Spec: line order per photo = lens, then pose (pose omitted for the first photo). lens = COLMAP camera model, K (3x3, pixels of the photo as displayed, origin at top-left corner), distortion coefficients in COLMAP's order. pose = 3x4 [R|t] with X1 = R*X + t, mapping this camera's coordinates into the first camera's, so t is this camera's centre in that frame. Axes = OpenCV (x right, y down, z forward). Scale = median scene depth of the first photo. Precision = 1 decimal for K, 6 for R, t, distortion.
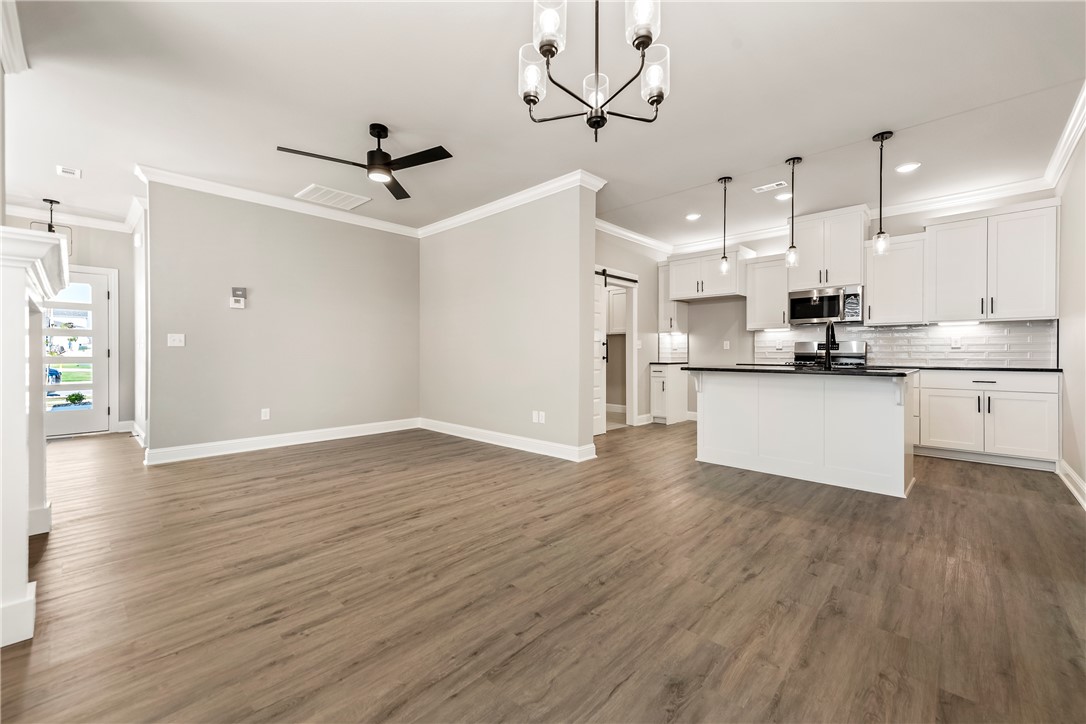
lens RADIAL K [[440.5, 0, 548.6], [0, 440.5, 356.0], [0, 0, 1]] dist [0.003603, 0.000974]
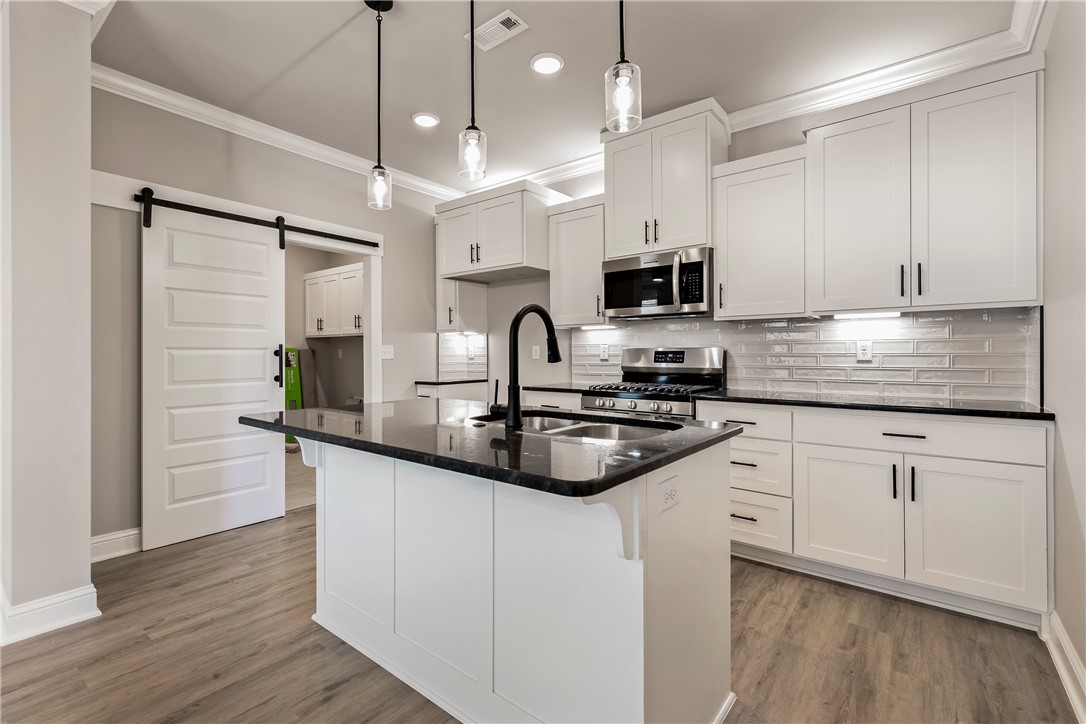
lens RADIAL K [[481.9, 0, 541.7], [0, 481.9, 356.5], [0, 0, 1]] dist [-0.006282, 0.000339]
pose [[0.995655, -0.004382, 0.093011, 0.524836], [0.004368, 0.999990, 0.000352, -0.028943], [-0.093011, 0.000056, 0.995665, 0.498659]]
